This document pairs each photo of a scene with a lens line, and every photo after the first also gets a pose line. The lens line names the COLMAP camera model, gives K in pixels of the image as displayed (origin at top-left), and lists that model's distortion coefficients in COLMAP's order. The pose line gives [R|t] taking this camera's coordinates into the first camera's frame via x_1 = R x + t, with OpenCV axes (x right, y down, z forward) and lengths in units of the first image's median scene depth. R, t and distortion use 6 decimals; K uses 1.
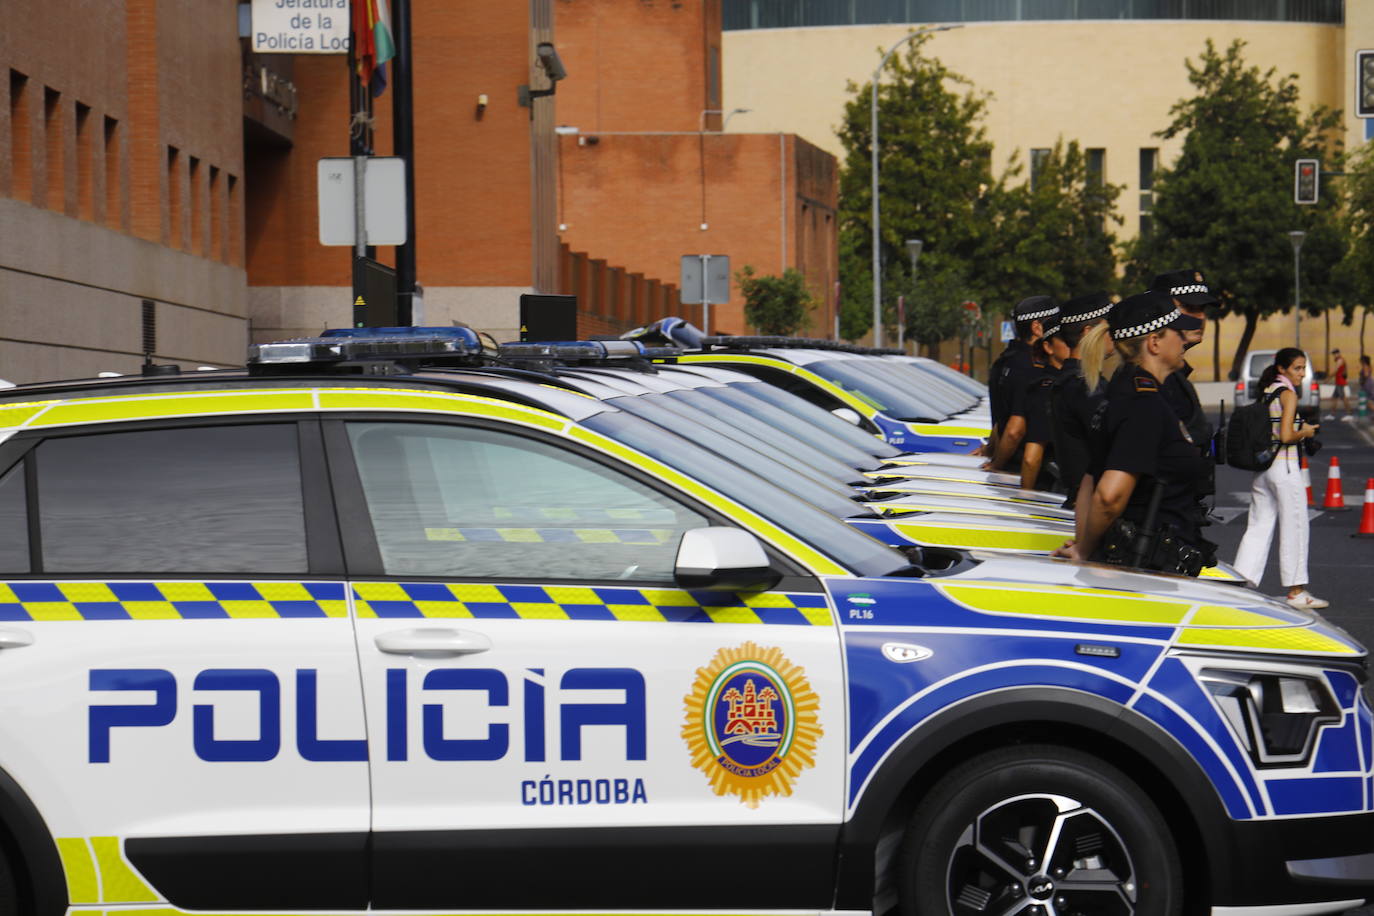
lens RADIAL K [[4680.7, 0, 687.0], [0, 4680.7, 458.0], [0, 0, 1]] dist [0.662389, 2.239206]
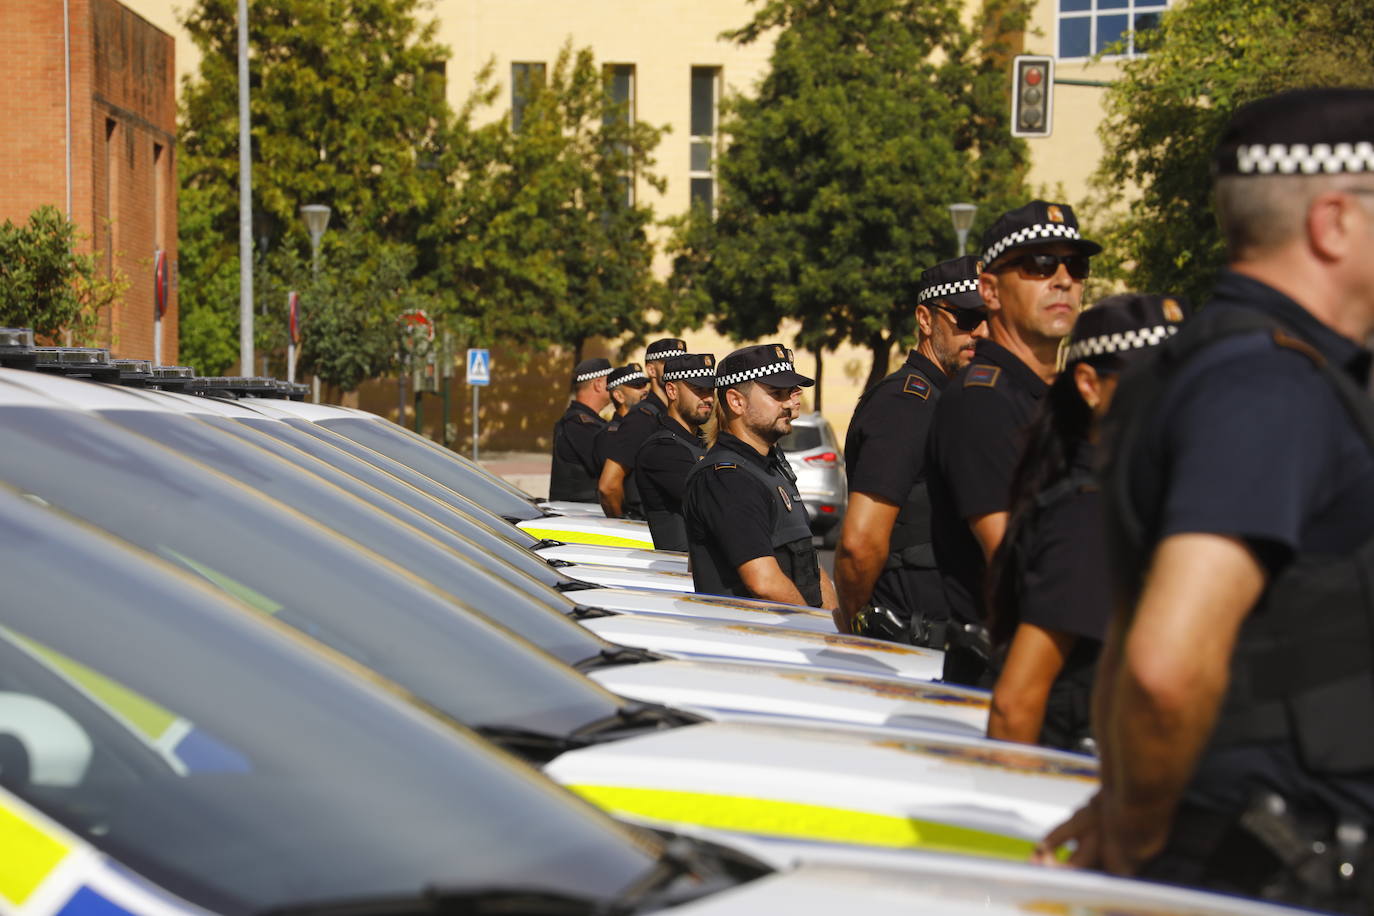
lens RADIAL K [[6057.1, 0, 636.9], [0, 6057.1, 459.2], [0, 0, 1]] dist [1.427927, 4.020875]
pose [[0.994727, 0.011975, 0.101860, 0.011591], [-0.010612, 0.999847, -0.013911, -0.005183], [-0.102011, 0.012757, 0.994701, 0.250812]]
